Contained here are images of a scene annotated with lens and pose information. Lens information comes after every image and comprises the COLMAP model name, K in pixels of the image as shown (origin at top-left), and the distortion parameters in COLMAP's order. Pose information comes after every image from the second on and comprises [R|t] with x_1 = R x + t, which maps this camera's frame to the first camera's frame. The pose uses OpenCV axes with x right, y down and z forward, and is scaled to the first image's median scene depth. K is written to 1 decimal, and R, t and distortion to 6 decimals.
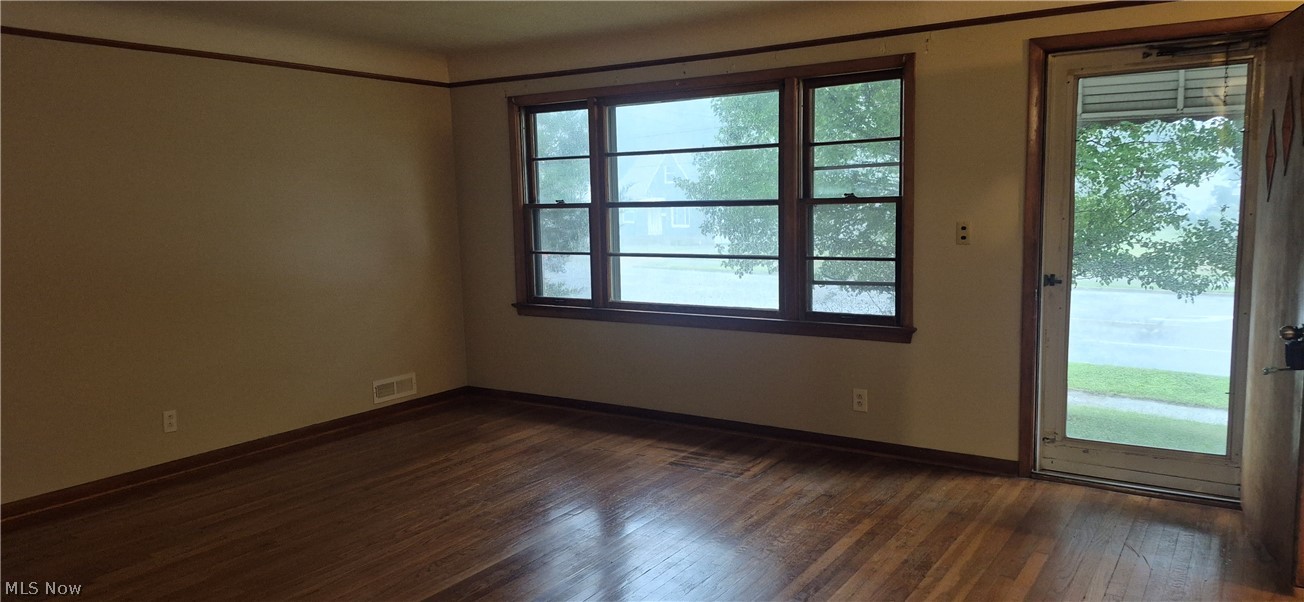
lens RADIAL K [[898.2, 0, 652.0], [0, 898.2, 301.0], [0, 0, 1]] dist [0.053681, -0.065689]
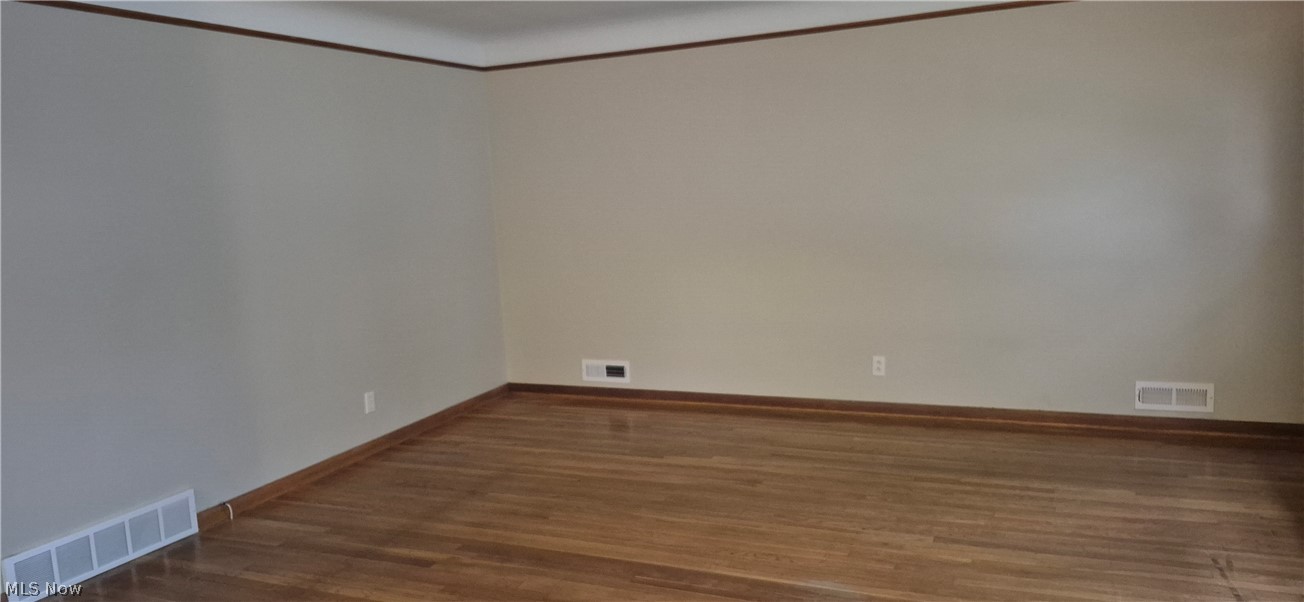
lens RADIAL K [[898.2, 0, 652.0], [0, 898.2, 301.0], [0, 0, 1]] dist [0.053681, -0.065689]
pose [[0.173732, 0.154283, -0.972632, 0.491800], [-0.059843, 0.987480, 0.145949, -0.093375], [0.982973, 0.032850, 0.180790, 0.504414]]
